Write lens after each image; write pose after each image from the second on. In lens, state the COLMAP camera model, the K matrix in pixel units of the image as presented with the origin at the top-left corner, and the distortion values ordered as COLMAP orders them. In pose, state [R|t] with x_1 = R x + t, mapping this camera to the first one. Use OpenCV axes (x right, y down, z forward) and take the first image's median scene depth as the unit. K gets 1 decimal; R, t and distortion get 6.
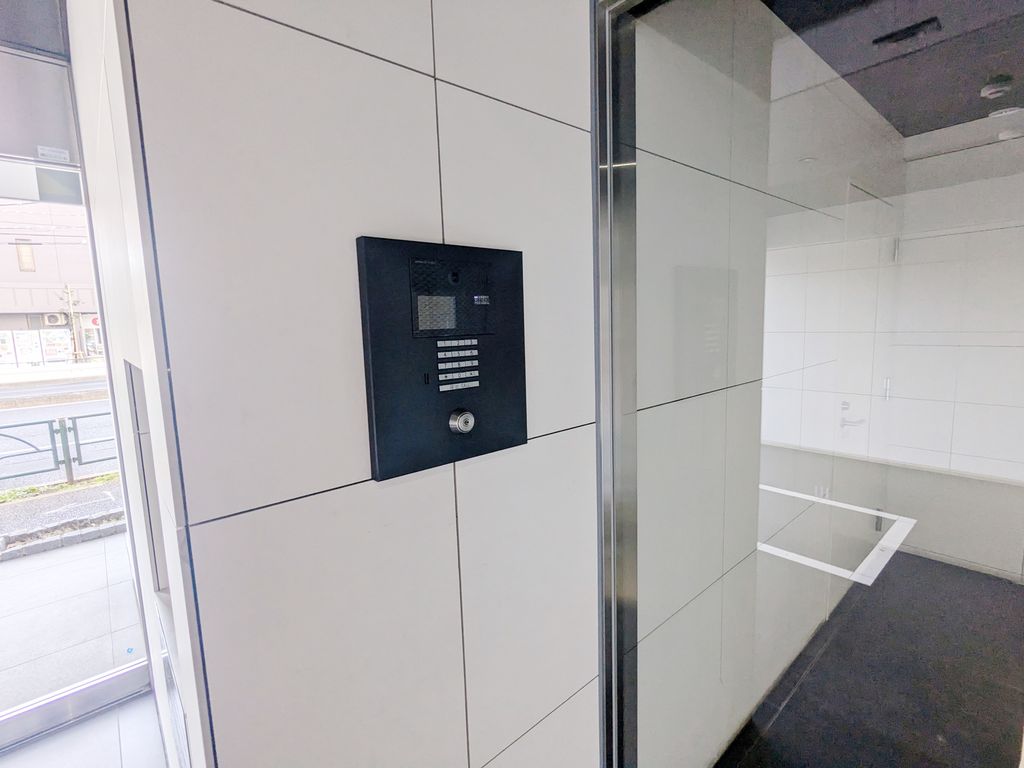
lens RADIAL K [[480.4, 0, 512.0], [0, 480.4, 384.0], [0, 0, 1]] dist [-0.001864, 0.001017]
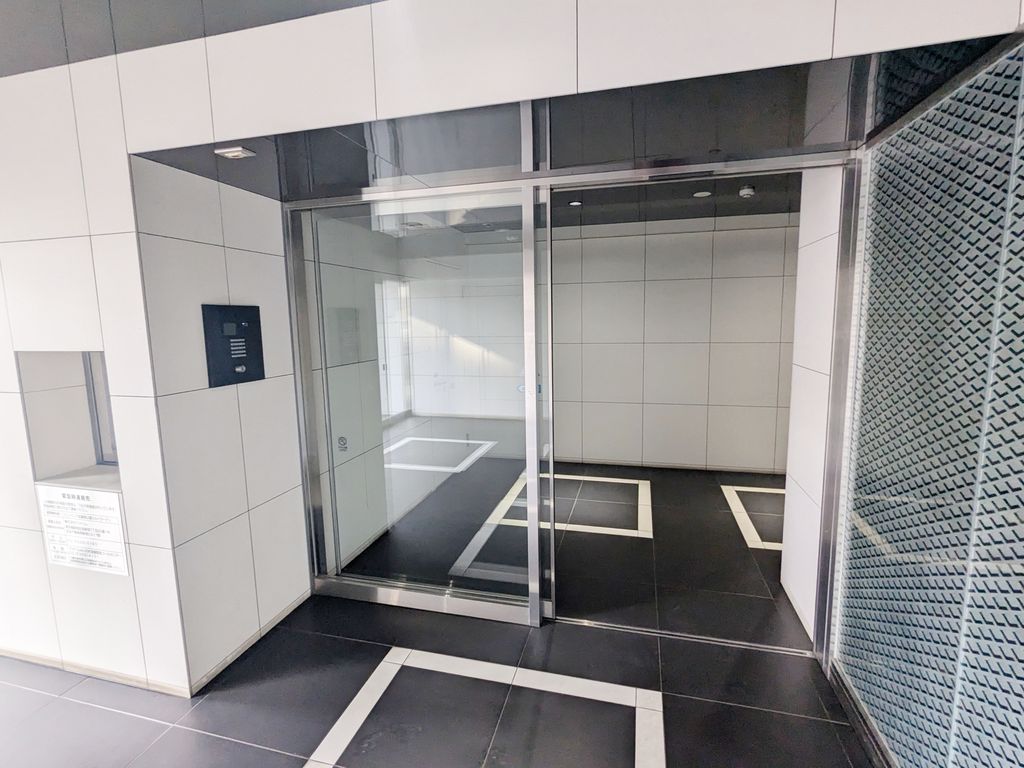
lens RADIAL K [[480.4, 0, 512.0], [0, 480.4, 384.0], [0, 0, 1]] dist [-0.001864, 0.001017]
pose [[0.829263, -0.054562, 0.556189, -0.338851], [0.061785, 0.998073, 0.005791, 0.239148], [-0.555433, 0.029562, 0.831035, -2.092188]]
